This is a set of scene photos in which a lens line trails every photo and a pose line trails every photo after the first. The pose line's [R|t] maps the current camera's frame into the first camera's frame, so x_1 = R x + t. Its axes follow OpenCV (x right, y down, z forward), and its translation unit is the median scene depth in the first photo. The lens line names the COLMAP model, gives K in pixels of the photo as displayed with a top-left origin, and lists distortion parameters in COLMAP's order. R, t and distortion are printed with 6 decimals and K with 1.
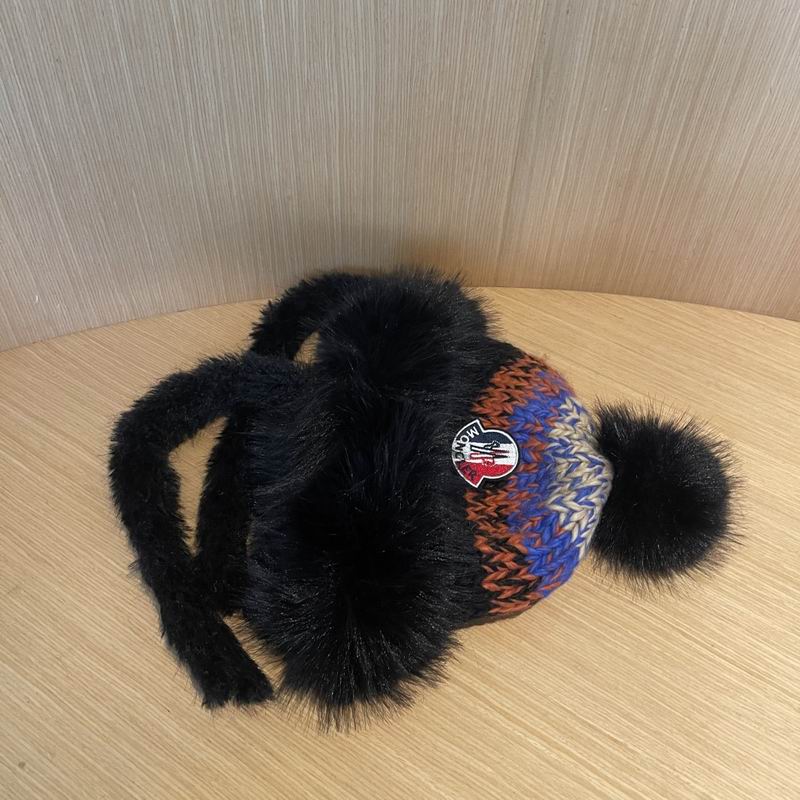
lens RADIAL K [[811.6, 0, 400.9], [0, 811.6, 409.7], [0, 0, 1]] dist [0.021320, 0.000000]
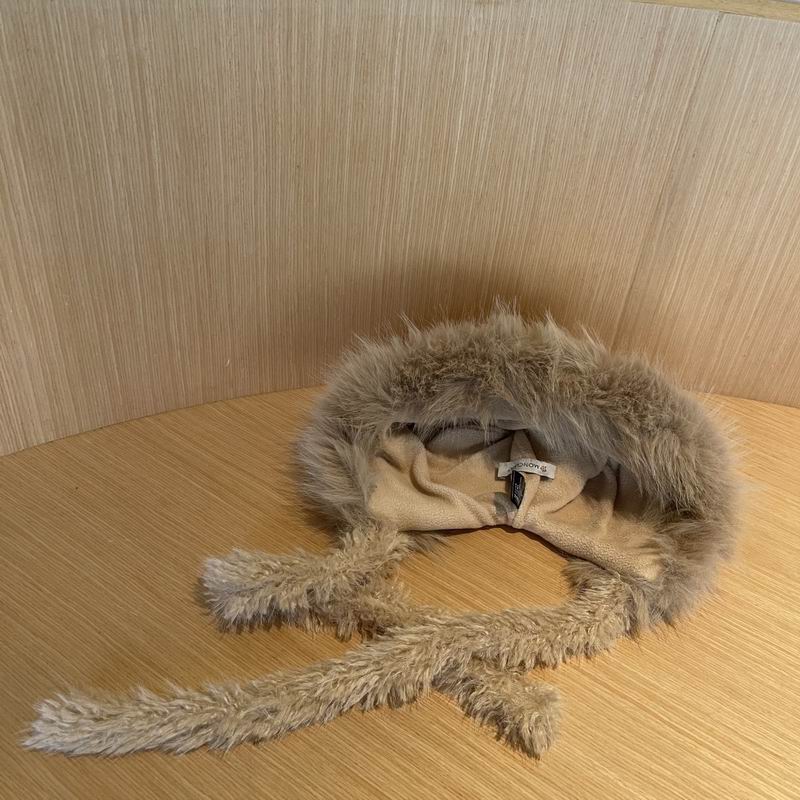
lens RADIAL K [[811.6, 0, 398.9], [0, 811.6, 403.0], [0, 0, 1]] dist [0.021320, 0.000000]
pose [[0.998558, 0.051264, 0.015903, -0.241904], [-0.047349, 0.980865, -0.188842, 0.139950], [-0.025279, 0.187816, 0.981879, -0.142305]]
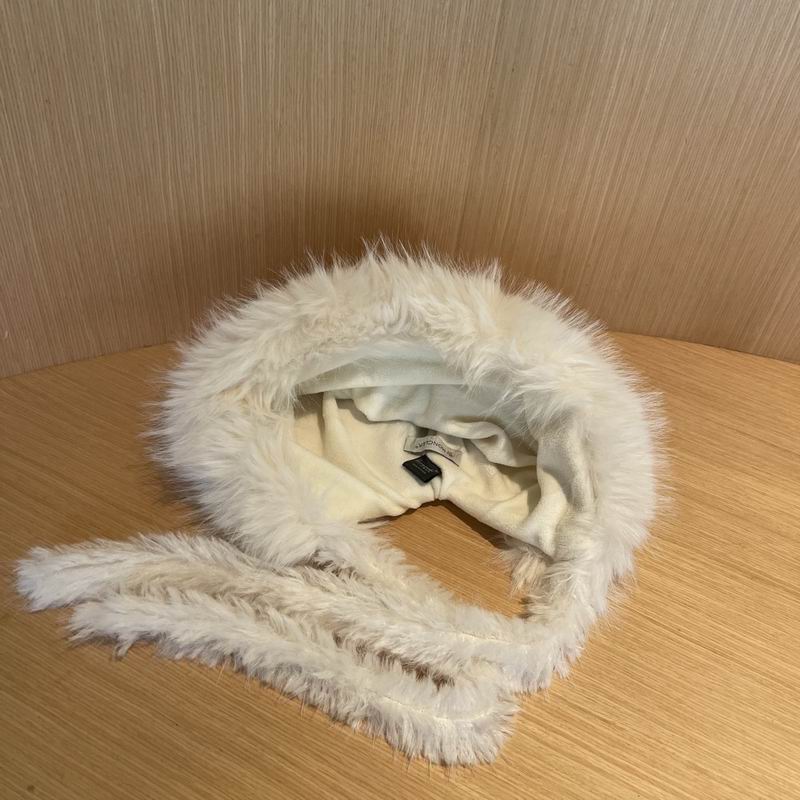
lens RADIAL K [[811.6, 0, 398.4], [0, 811.6, 403.6], [0, 0, 1]] dist [0.021320, 0.000000]
pose [[0.991656, -0.029753, 0.125435, -0.105222], [0.040596, 0.995571, -0.084796, 0.059090], [-0.122356, 0.089180, 0.988471, -0.050666]]
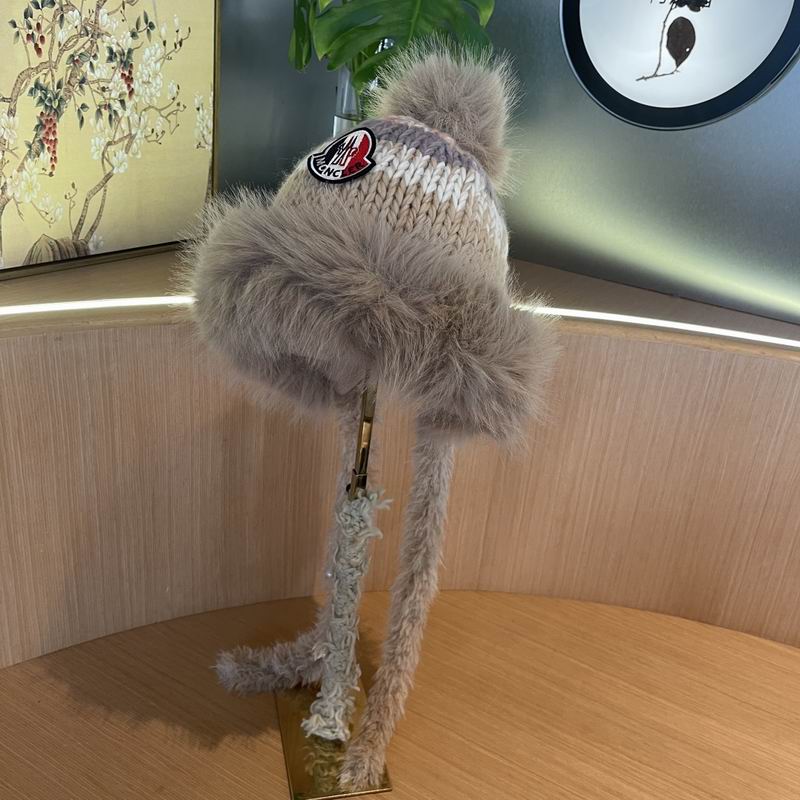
lens RADIAL K [[811.6, 0, 396.6], [0, 811.6, 407.5], [0, 0, 1]] dist [0.021320, 0.000000]
pose [[0.997468, 0.028749, 0.065049, -0.159831], [0.001194, 0.907758, -0.419494, 0.193495], [-0.071109, 0.418509, 0.905425, -0.515500]]
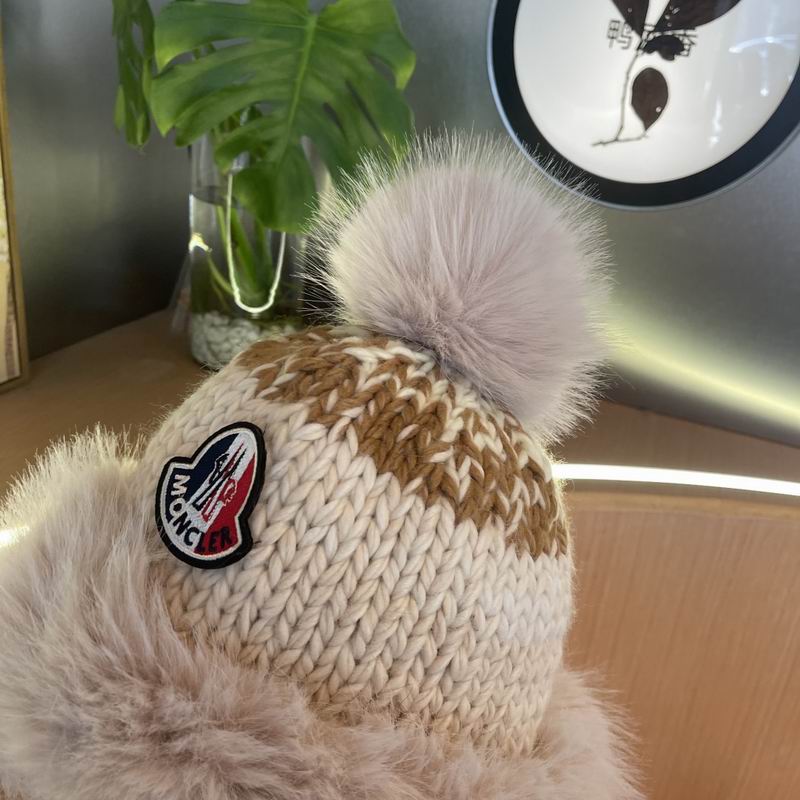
lens RADIAL K [[811.6, 0, 406.8], [0, 811.6, 394.7], [0, 0, 1]] dist [0.021320, 0.000000]
pose [[0.971787, -0.043663, 0.231783, -0.178208], [0.131445, 0.916218, -0.378506, -0.339237], [-0.195837, 0.398294, 0.896108, -0.236022]]
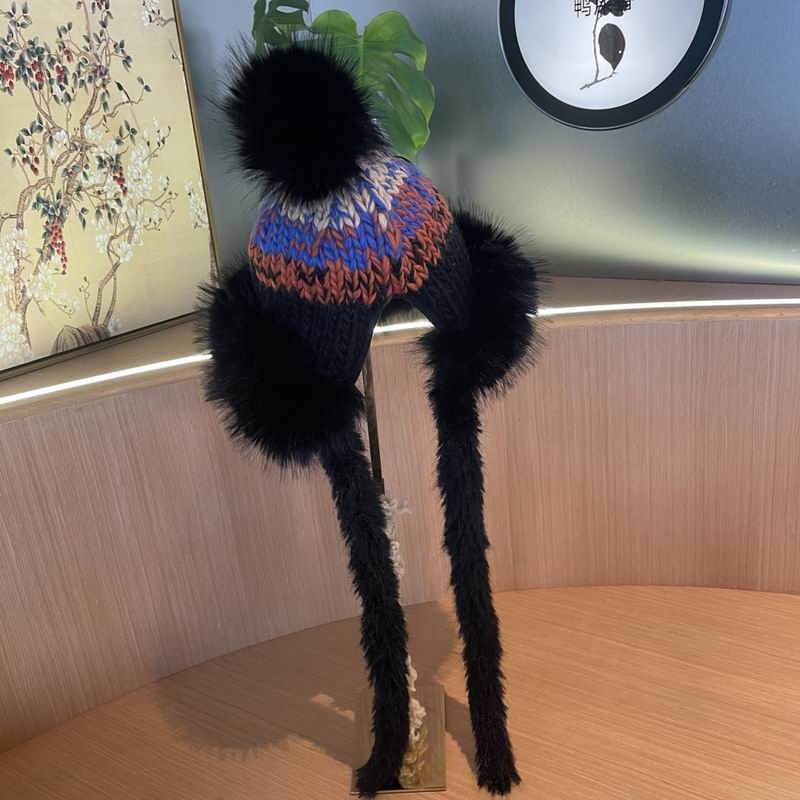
lens RADIAL K [[811.6, 0, 409.6], [0, 811.6, 407.3], [0, 0, 1]] dist [0.021320, 0.000000]
pose [[0.990188, -0.134102, -0.039301, 0.037363], [0.098583, 0.869672, -0.483685, 0.321016], [0.099042, 0.475065, 0.874359, -0.585446]]
